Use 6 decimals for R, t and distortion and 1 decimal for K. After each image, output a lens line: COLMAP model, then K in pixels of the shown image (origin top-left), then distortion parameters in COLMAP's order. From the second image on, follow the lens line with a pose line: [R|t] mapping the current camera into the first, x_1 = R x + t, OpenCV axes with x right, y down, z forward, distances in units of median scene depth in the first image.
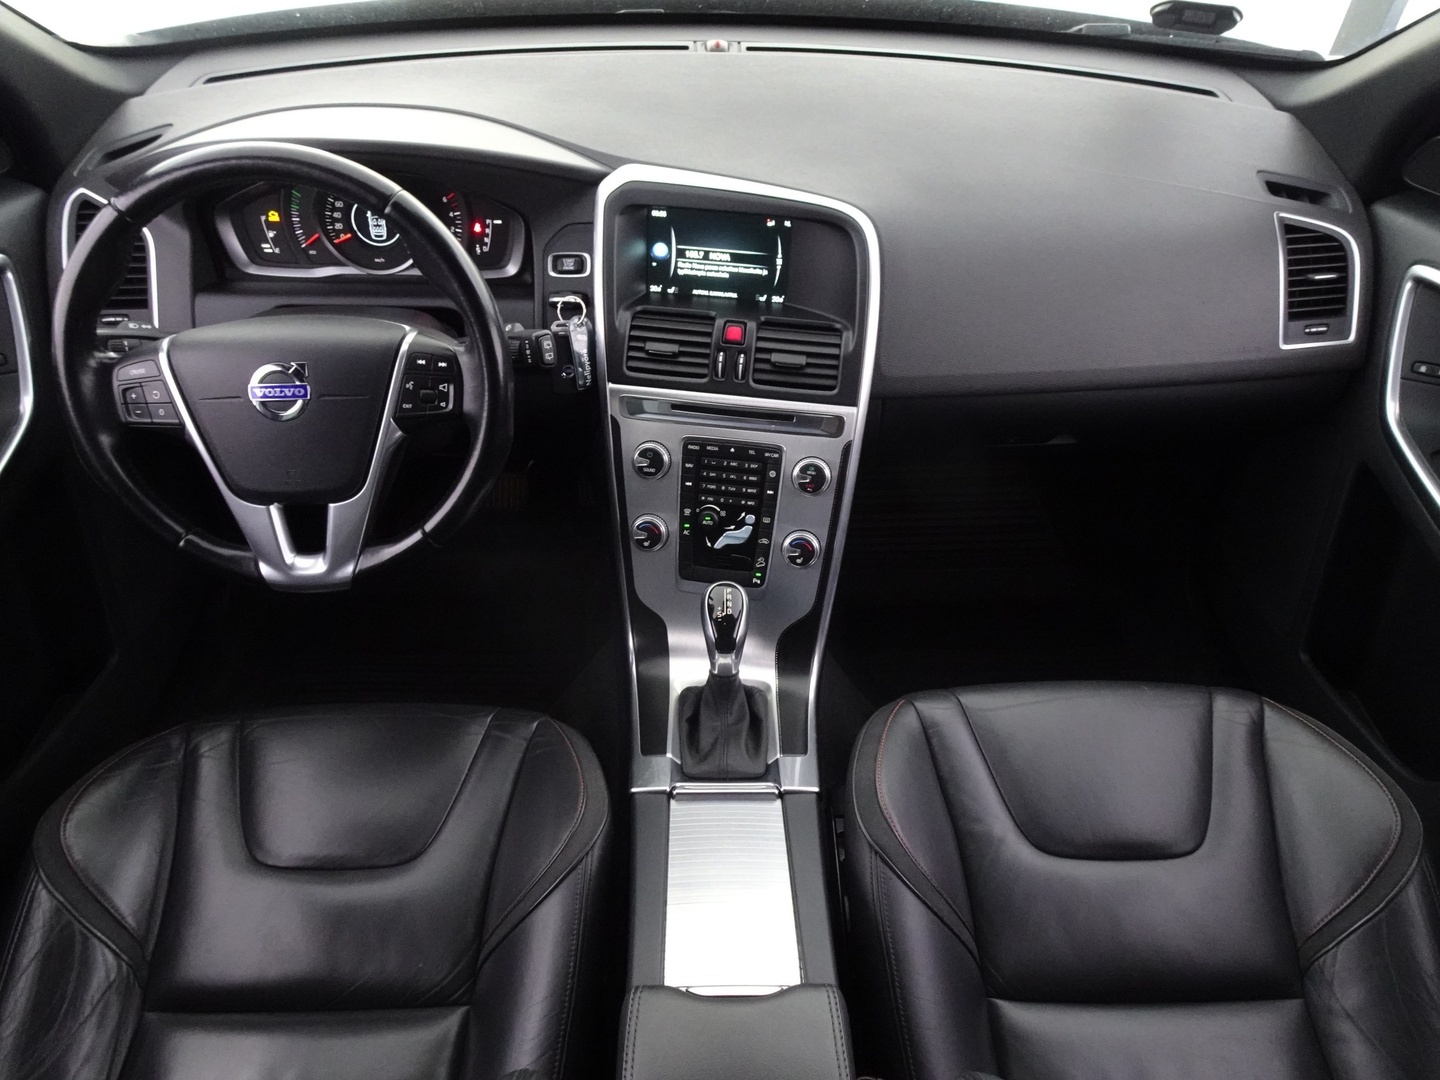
lens RADIAL K [[1048.0, 0, 720.0], [0, 1048.0, 540.0], [0, 0, 1]] dist [0.007086, 0.012952]
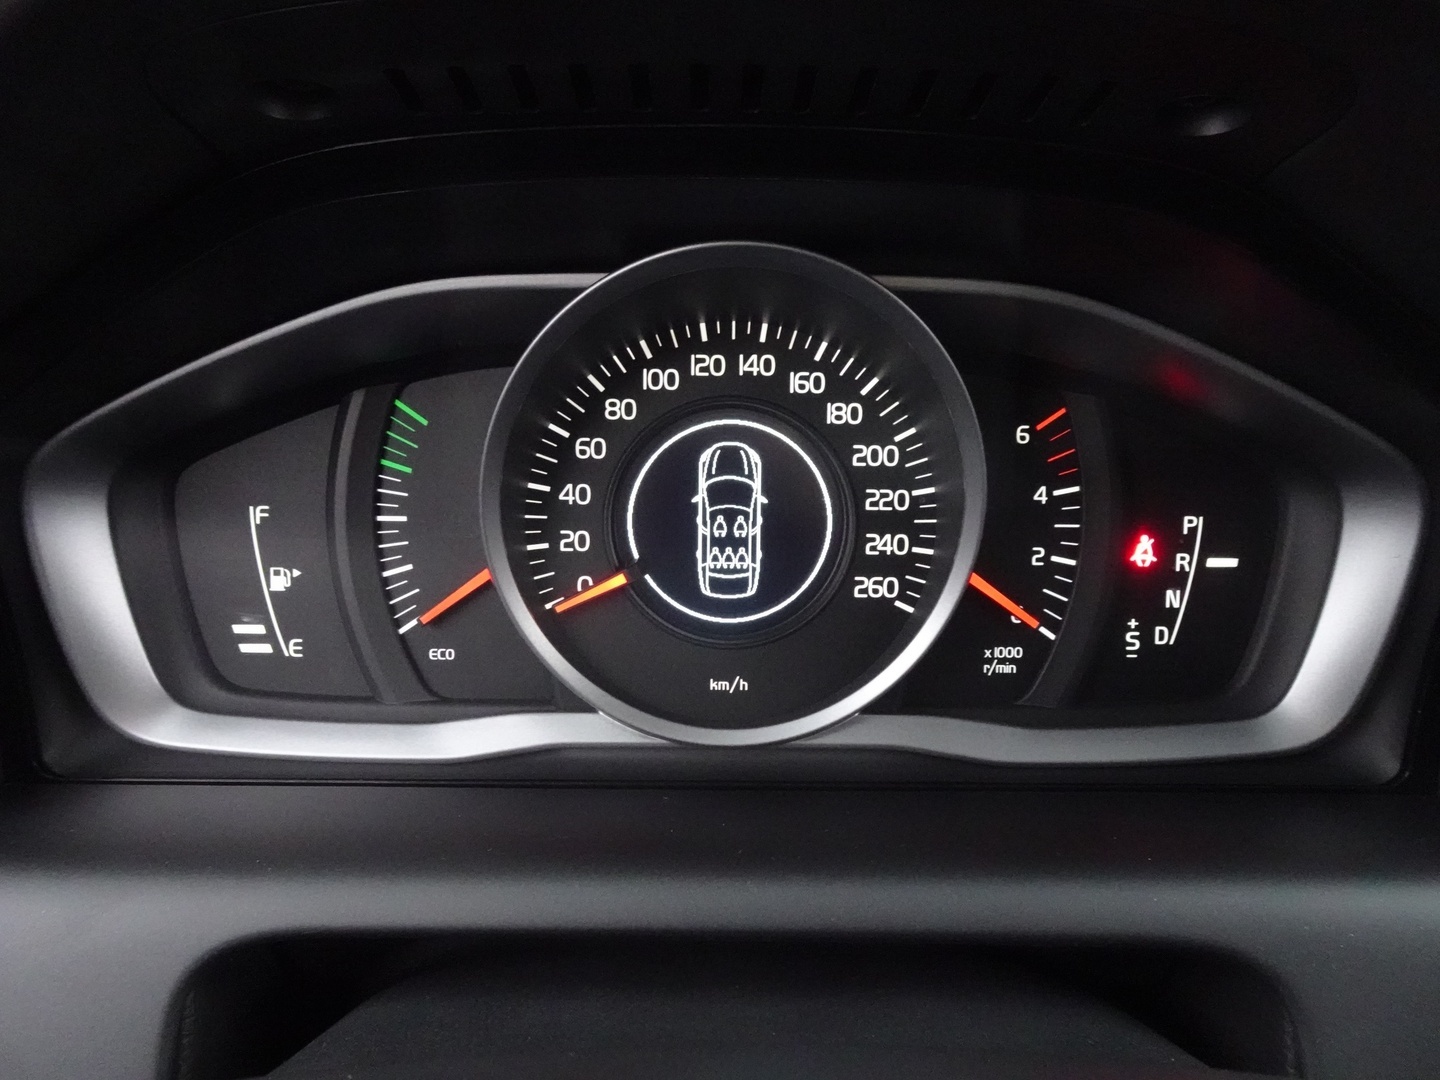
lens RADIAL K [[1048.0, 0, 720.0], [0, 1048.0, 540.0], [0, 0, 1]] dist [0.007086, 0.012952]
pose [[0.999846, -0.006782, -0.016201, -0.340815], [-0.000116, 0.919863, -0.392240, -0.217447], [0.017563, 0.392181, 0.919720, 0.821170]]
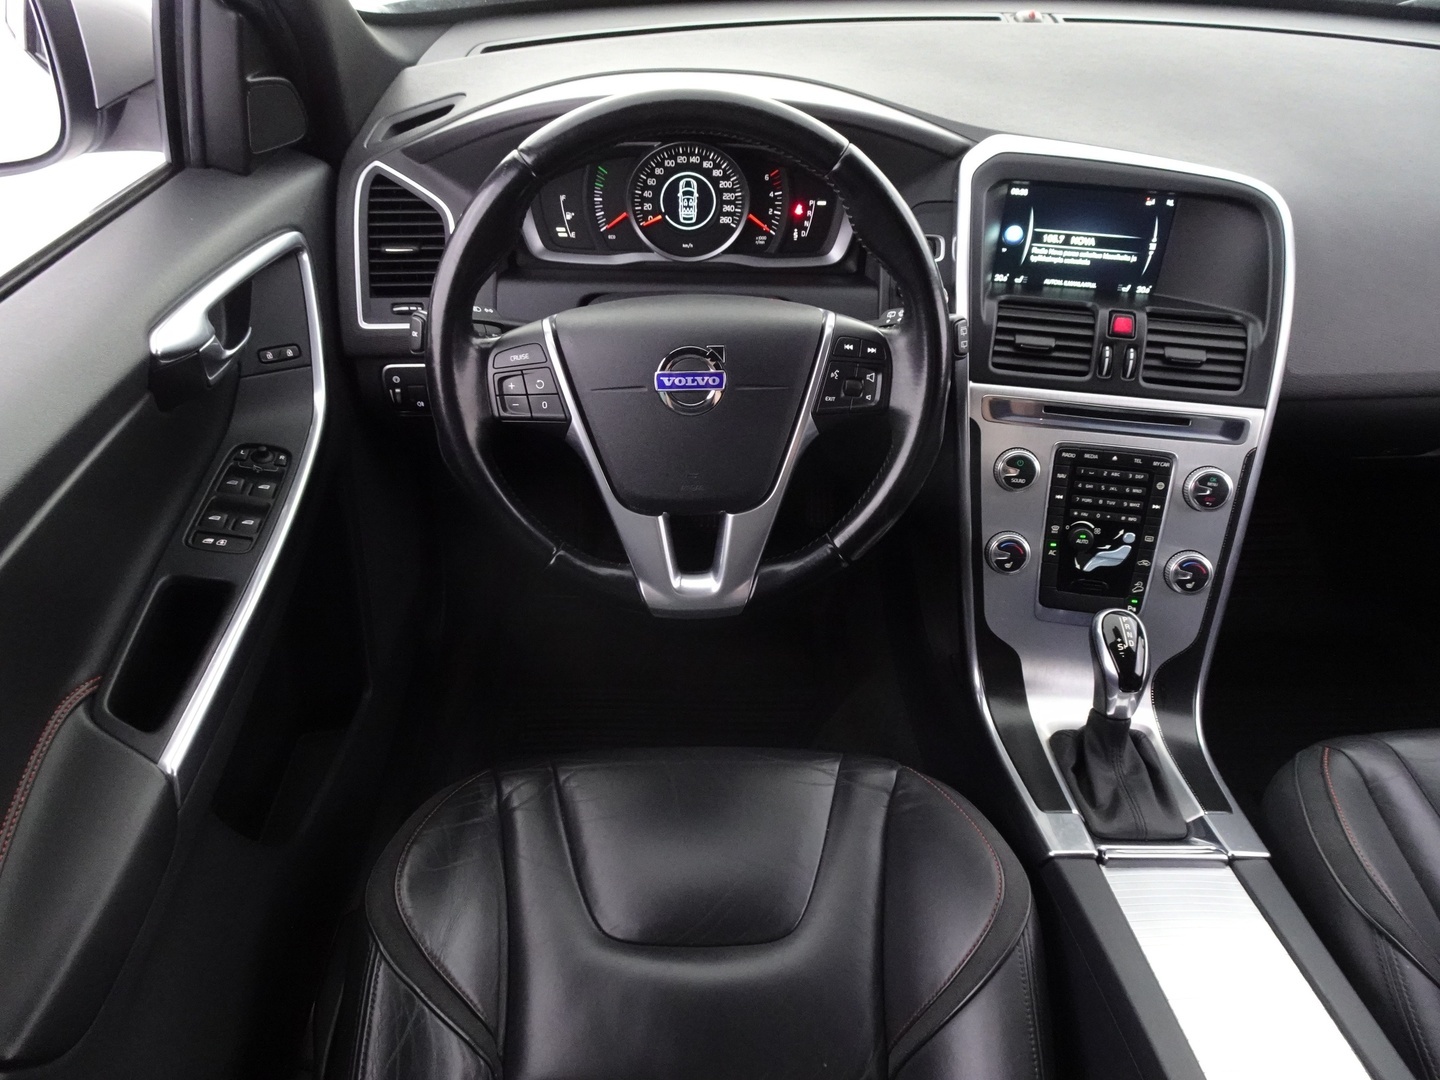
lens RADIAL K [[1048.0, 0, 720.0], [0, 1048.0, 540.0], [0, 0, 1]] dist [0.007086, 0.012952]
pose [[0.999991, 0.004303, 0.000357, -0.313150], [-0.004290, 0.999535, -0.030203, 0.009974], [-0.000487, 0.030201, 0.999544, 0.126047]]
